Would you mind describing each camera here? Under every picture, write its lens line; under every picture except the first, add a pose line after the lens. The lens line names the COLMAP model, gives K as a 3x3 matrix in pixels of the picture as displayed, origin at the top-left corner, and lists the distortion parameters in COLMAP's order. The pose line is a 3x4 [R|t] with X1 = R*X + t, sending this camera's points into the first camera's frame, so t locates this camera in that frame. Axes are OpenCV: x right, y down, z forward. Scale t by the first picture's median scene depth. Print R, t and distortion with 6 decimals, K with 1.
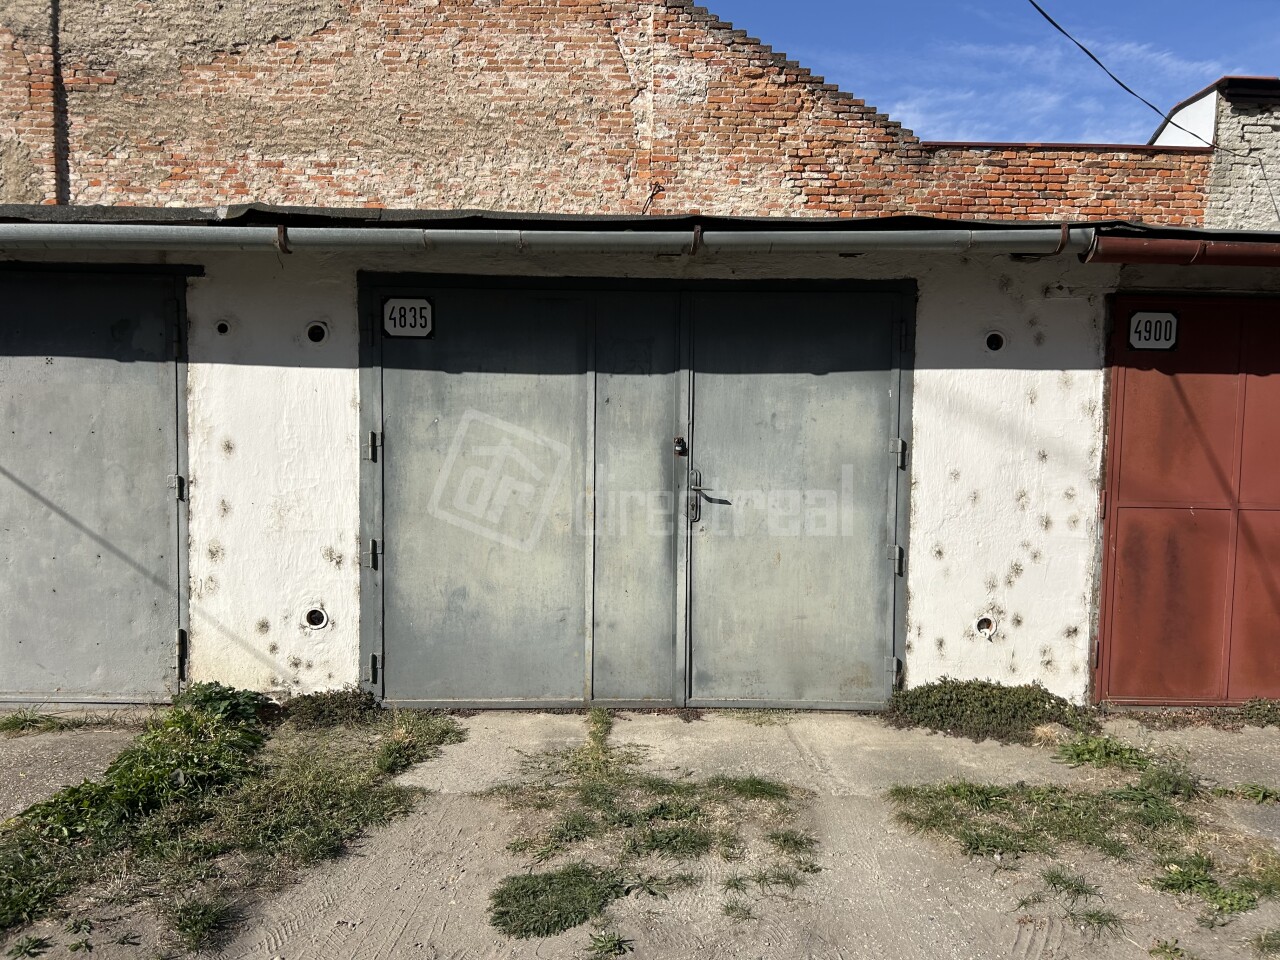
lens RADIAL K [[992.1, 0, 640.0], [0, 992.1, 480.0], [0, 0, 1]] dist [0.043858, -0.051719]
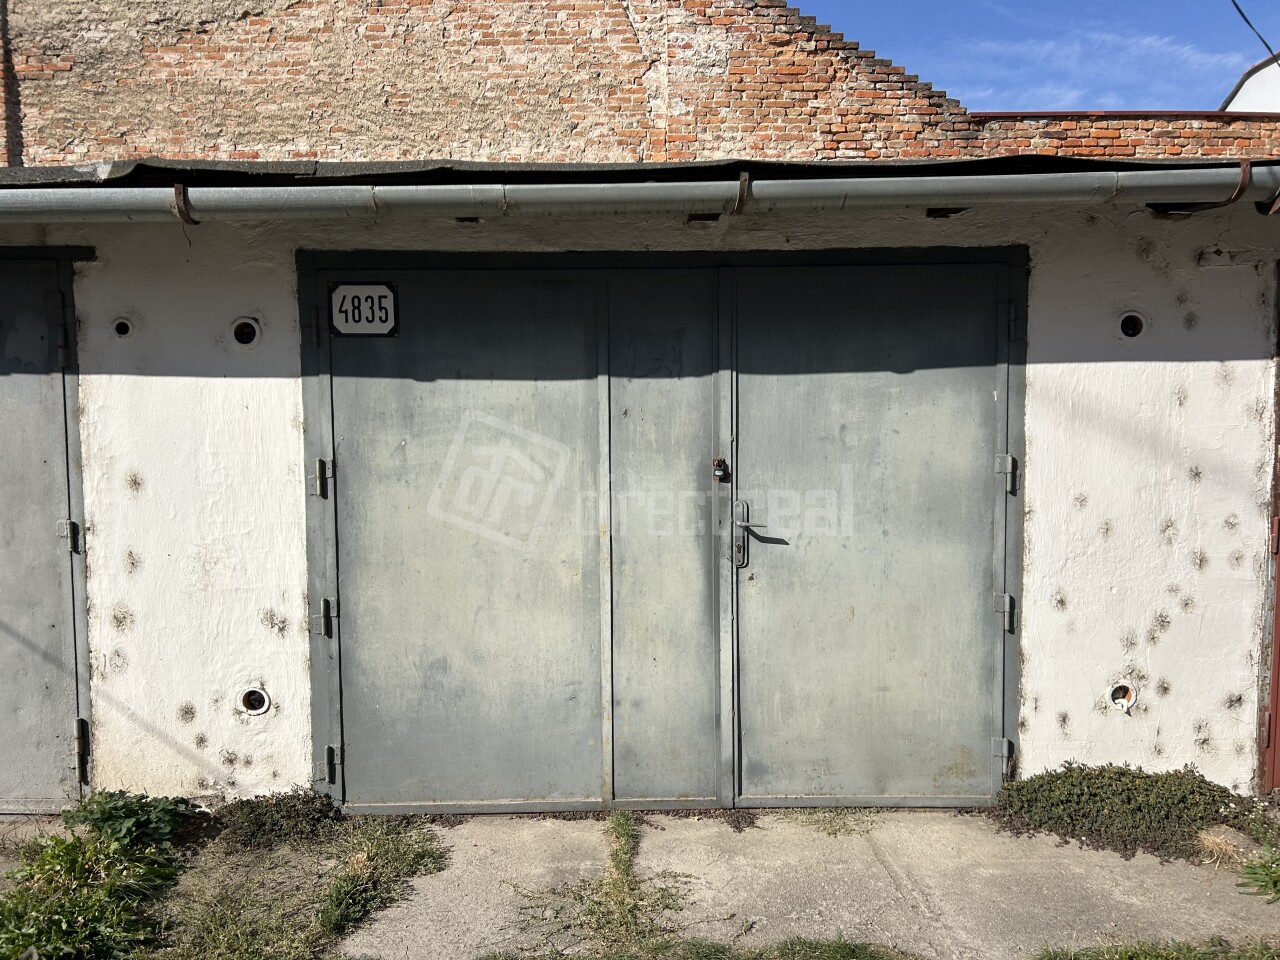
lens RADIAL K [[997.3, 0, 649.7], [0, 997.3, 497.4], [0, 0, 1]] dist [0.022842, -0.008228]
pose [[0.999793, -0.019303, -0.006367, -0.010288], [0.019361, 0.999770, 0.009241, -0.020953], [0.006187, -0.009363, 0.999937, 0.225732]]
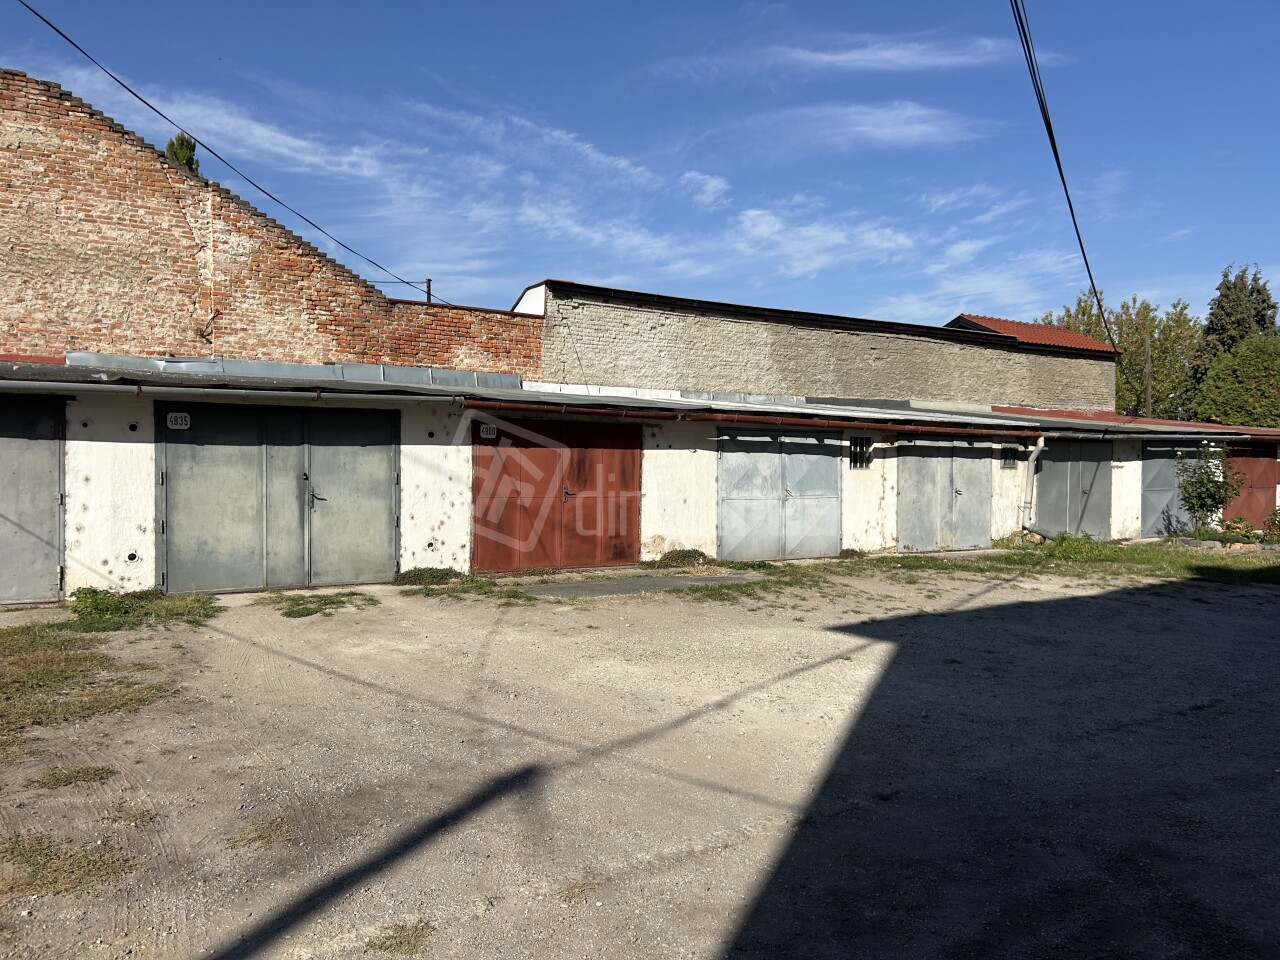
lens RADIAL K [[992.1, 0, 640.0], [0, 992.1, 480.0], [0, 0, 1]] dist [0.043858, -0.051719]
pose [[0.858053, -0.013937, 0.513372, -0.491991], [0.034923, 0.998901, -0.031251, 0.076691], [-0.512373, 0.044743, 0.857597, -1.446307]]
